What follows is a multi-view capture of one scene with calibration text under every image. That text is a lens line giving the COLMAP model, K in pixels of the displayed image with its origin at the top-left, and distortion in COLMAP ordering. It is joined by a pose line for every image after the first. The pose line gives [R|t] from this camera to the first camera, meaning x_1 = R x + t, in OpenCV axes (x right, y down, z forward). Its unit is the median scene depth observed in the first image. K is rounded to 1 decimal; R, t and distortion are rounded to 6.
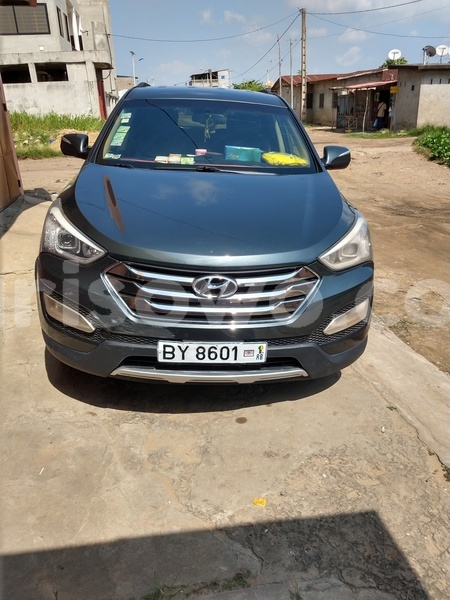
lens RADIAL K [[467.5, 0, 225.0], [0, 467.5, 300.0], [0, 0, 1]] dist [0.086785, -0.130267]
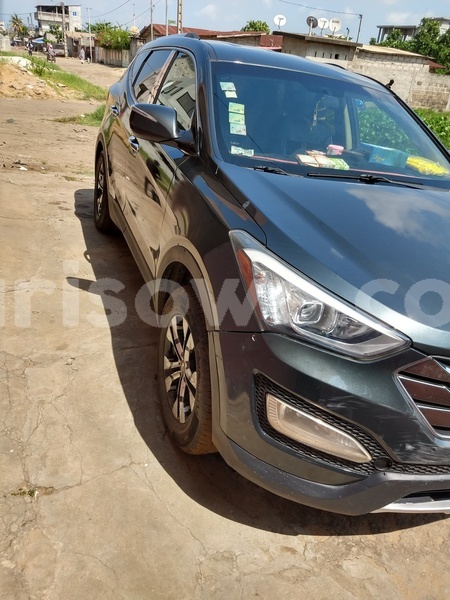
lens RADIAL K [[467.5, 0, 225.0], [0, 467.5, 300.0], [0, 0, 1]] dist [0.086785, -0.130267]
pose [[0.954608, -0.016512, 0.297409, -0.467746], [-0.009191, 0.996354, 0.084819, -0.145306], [-0.297725, -0.083703, 0.950975, 0.336544]]
